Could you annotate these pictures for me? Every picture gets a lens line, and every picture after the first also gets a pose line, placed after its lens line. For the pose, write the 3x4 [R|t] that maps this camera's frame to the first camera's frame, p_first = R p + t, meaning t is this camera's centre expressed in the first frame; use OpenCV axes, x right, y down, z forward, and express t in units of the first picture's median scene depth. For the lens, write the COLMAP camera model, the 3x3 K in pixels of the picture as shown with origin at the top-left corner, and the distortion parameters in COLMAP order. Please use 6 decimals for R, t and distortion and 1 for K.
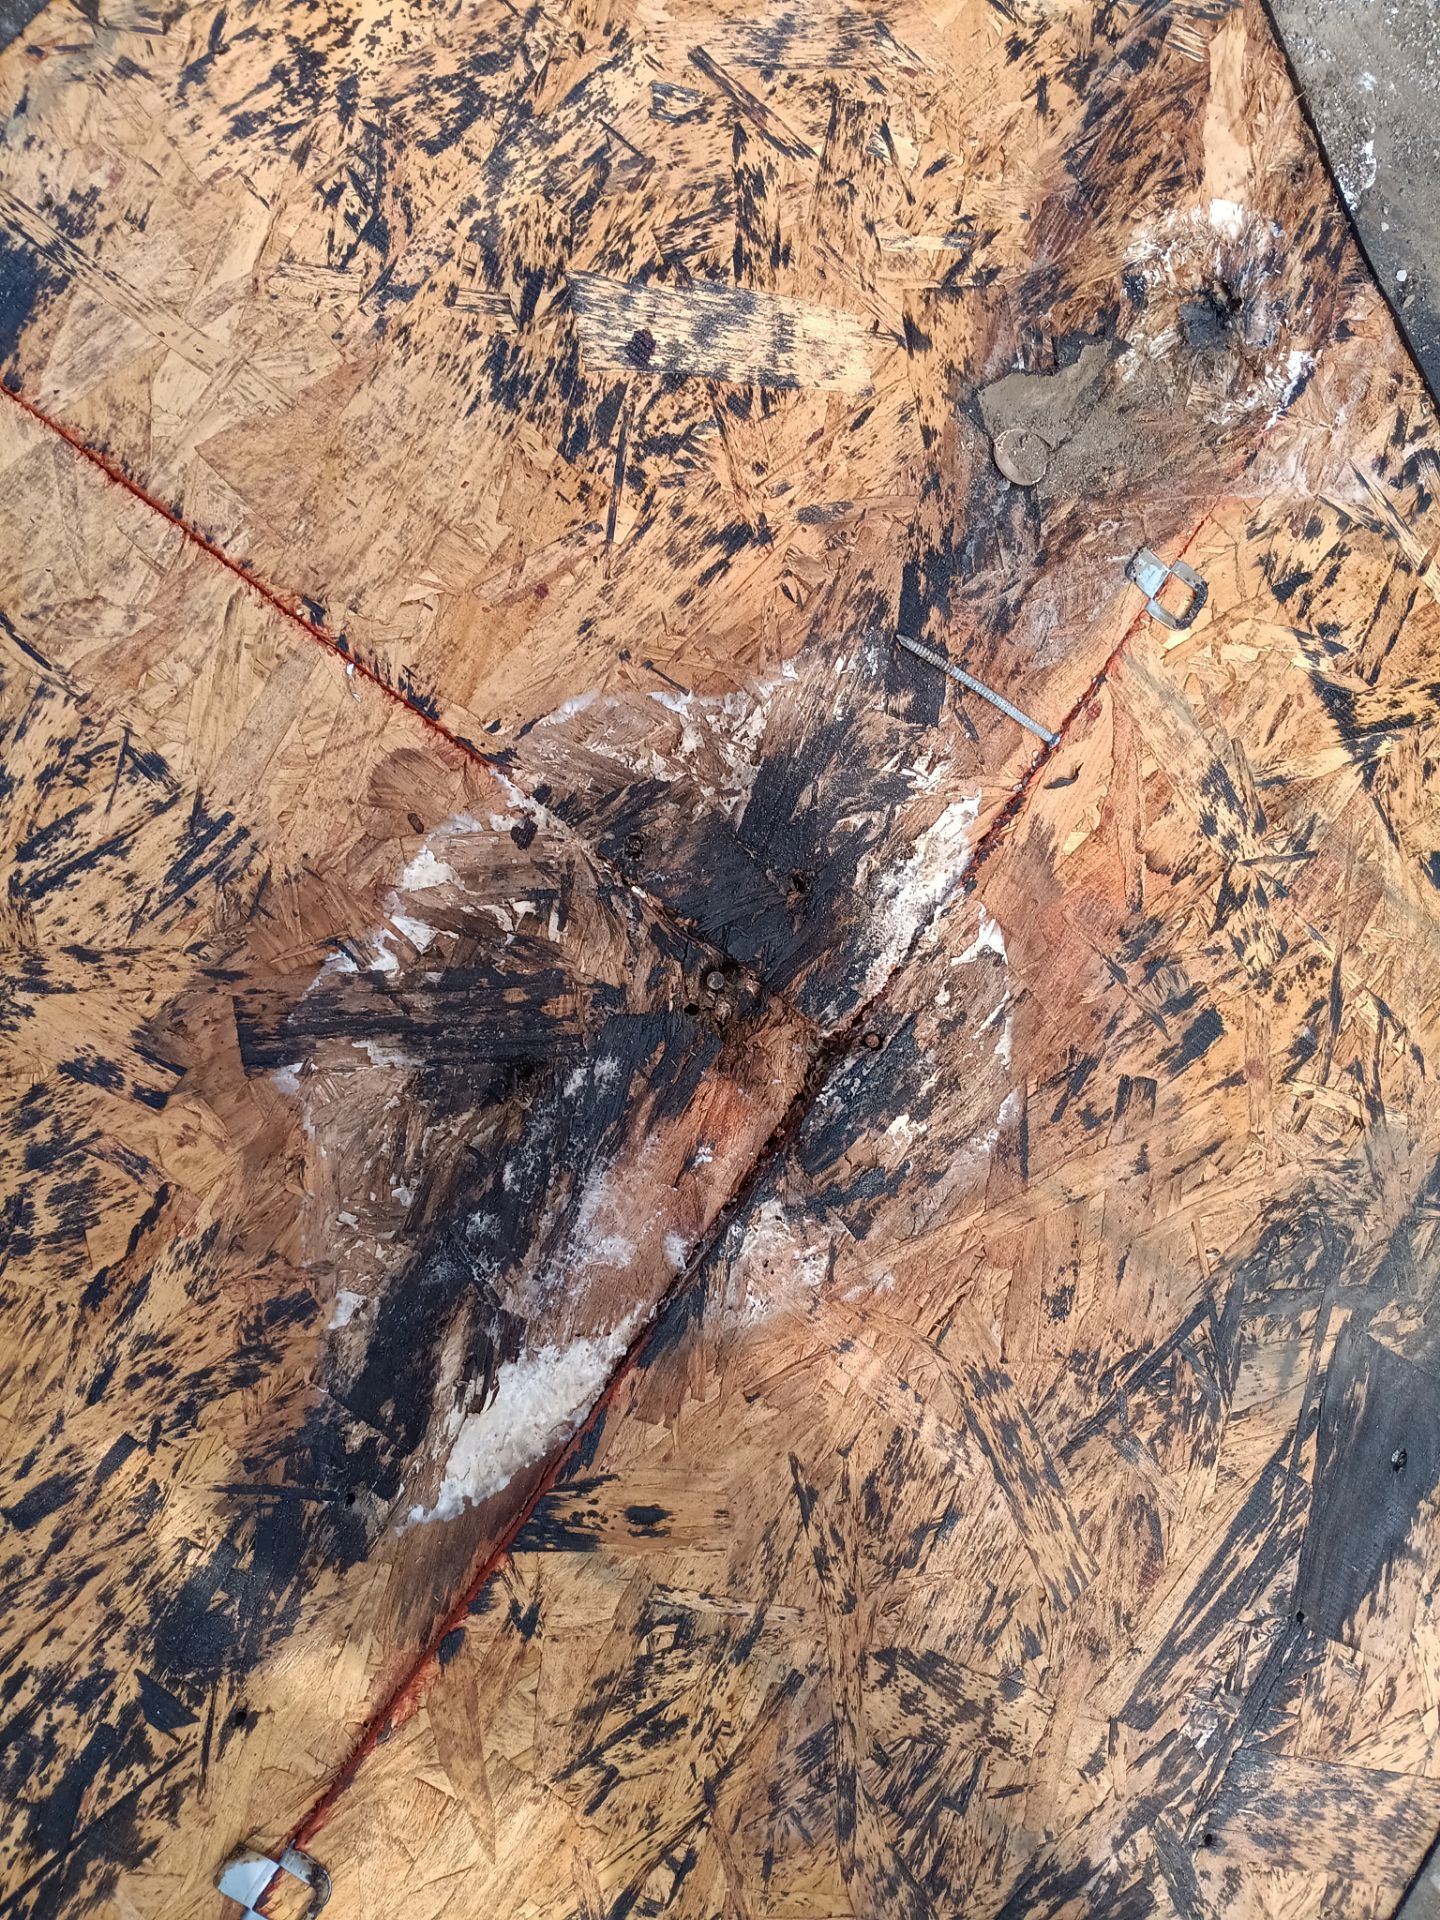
lens RADIAL K [[1442.2, 0, 695.4], [0, 1442.2, 956.5], [0, 0, 1]] dist [0.064098, -0.137948]
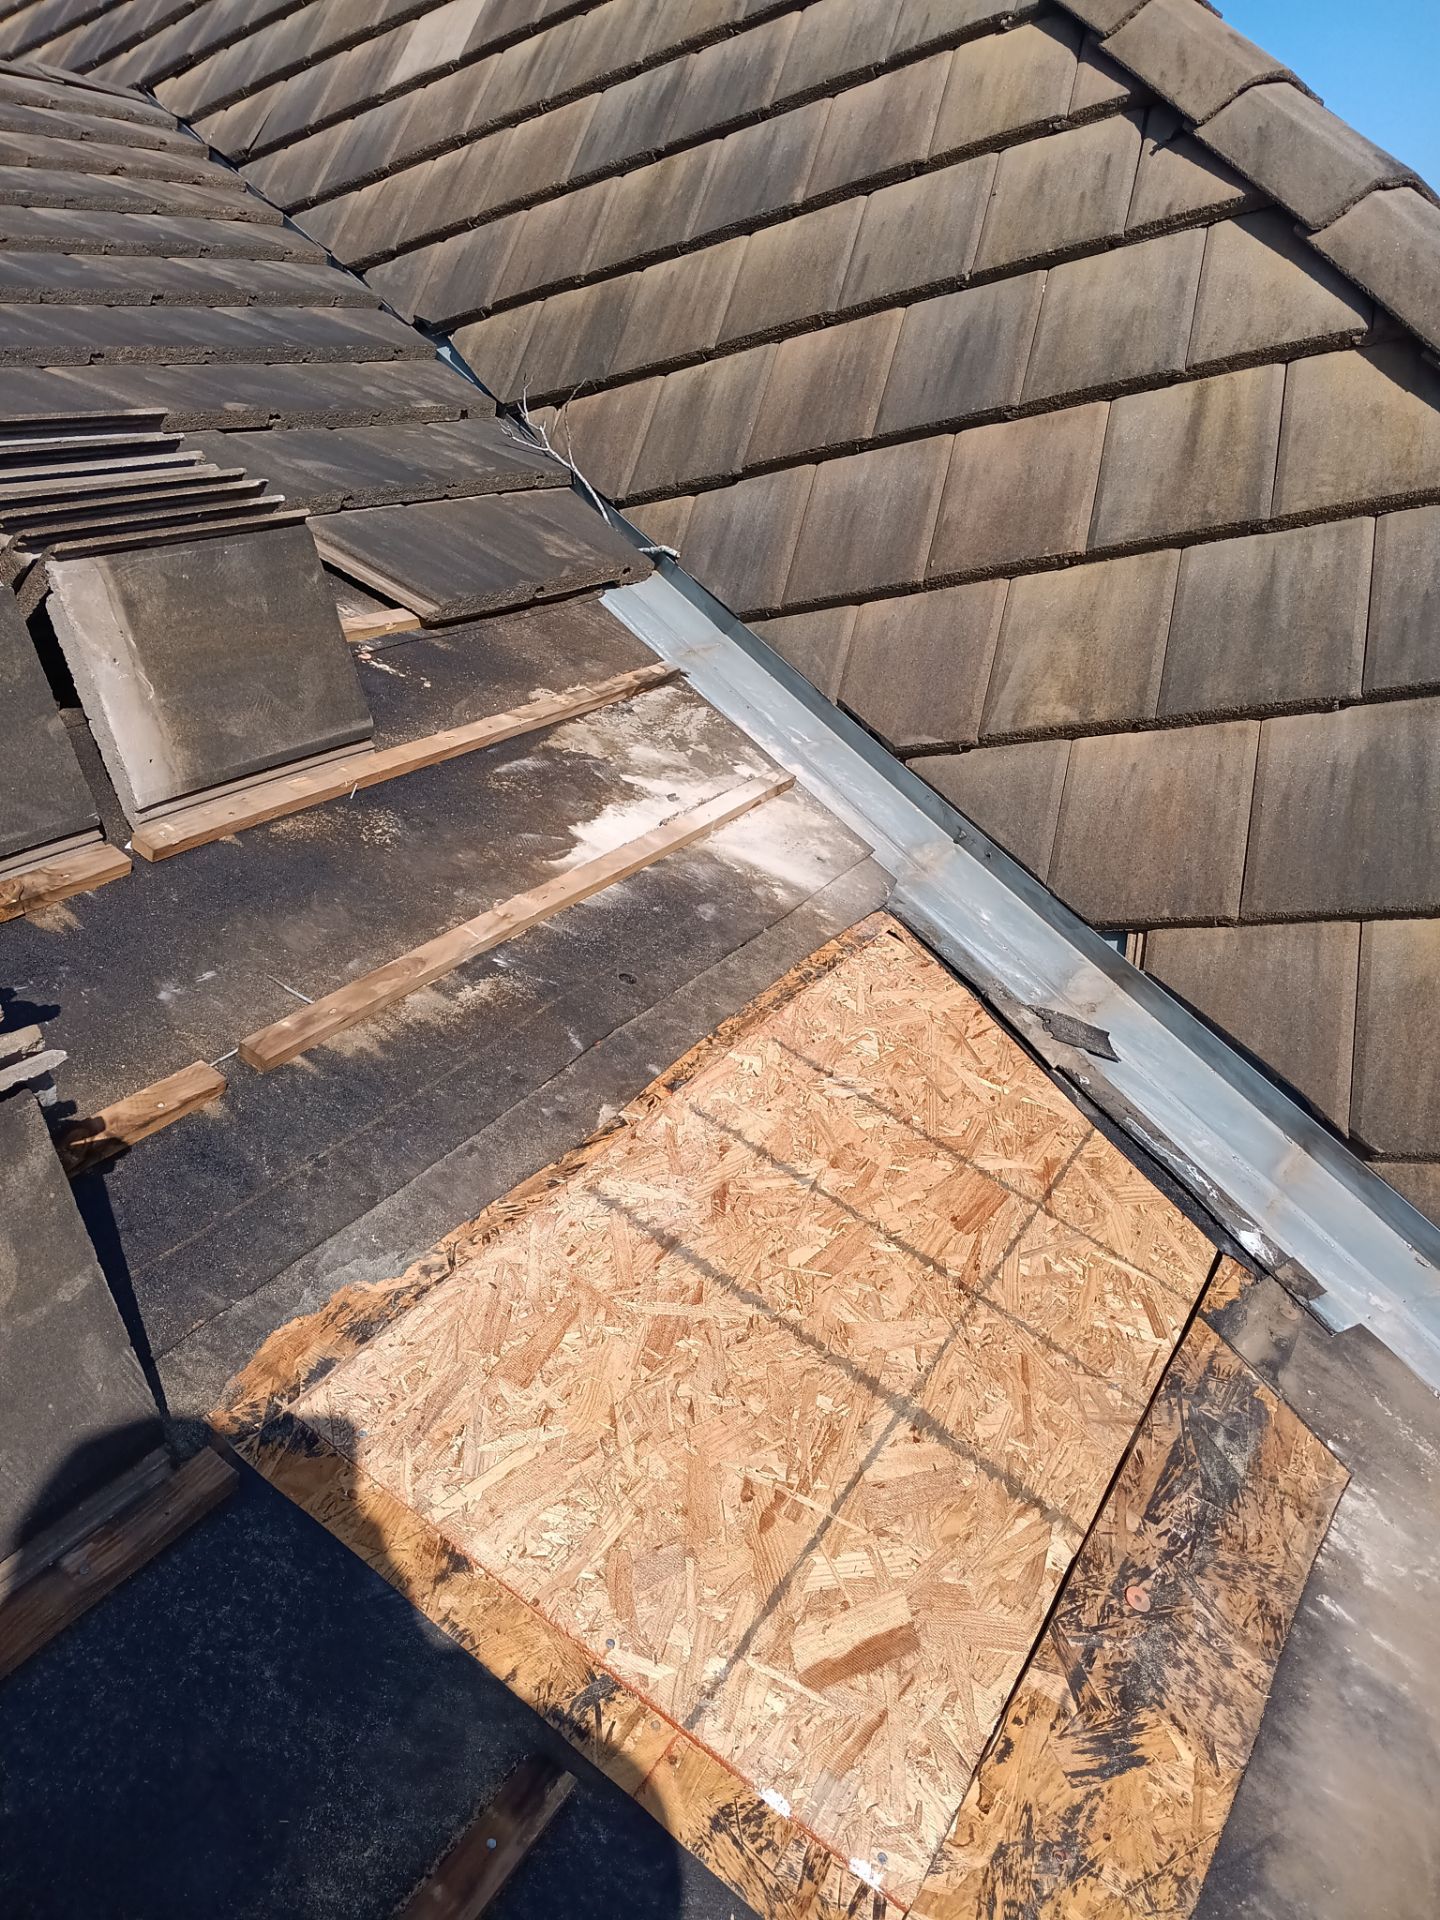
lens RADIAL K [[1442.2, 0, 710.7], [0, 1442.2, 958.0], [0, 0, 1]] dist [0.064098, -0.137948]
pose [[0.996412, -0.014992, 0.083295, -0.655318], [0.074252, 0.627140, -0.775359, 1.839372], [-0.040613, 0.778762, 0.626003, -1.308171]]
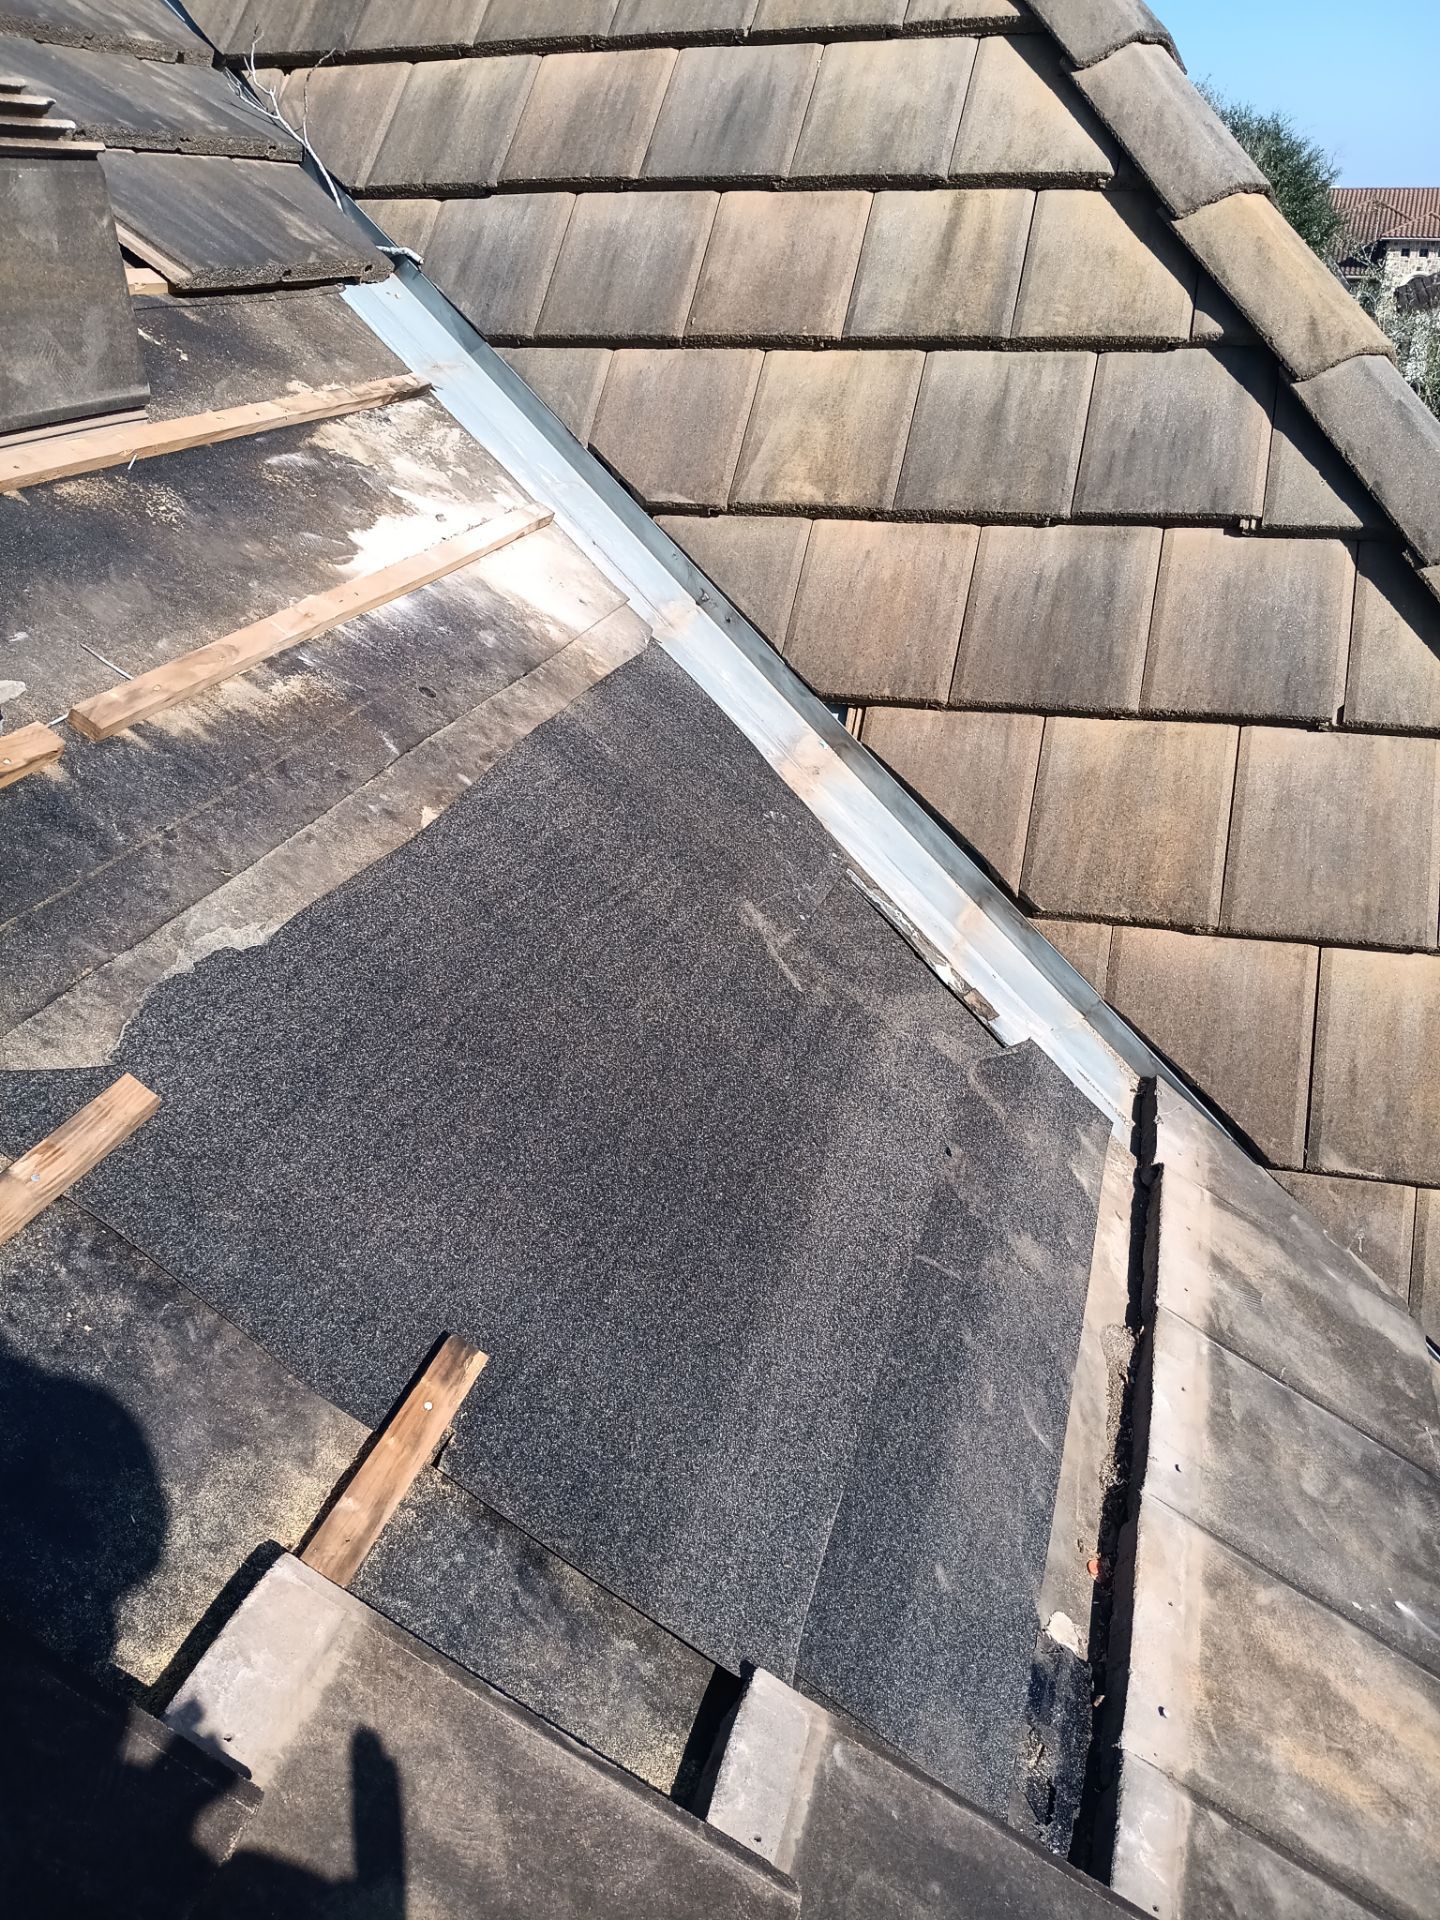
lens RADIAL K [[1442.2, 0, 700.1], [0, 1442.2, 954.5], [0, 0, 1]] dist [0.064098, -0.137948]
pose [[0.930920, 0.032471, 0.363777, -1.207068], [0.218362, 0.748924, -0.625645, 2.038463], [-0.292757, 0.661860, 0.690098, -1.332866]]
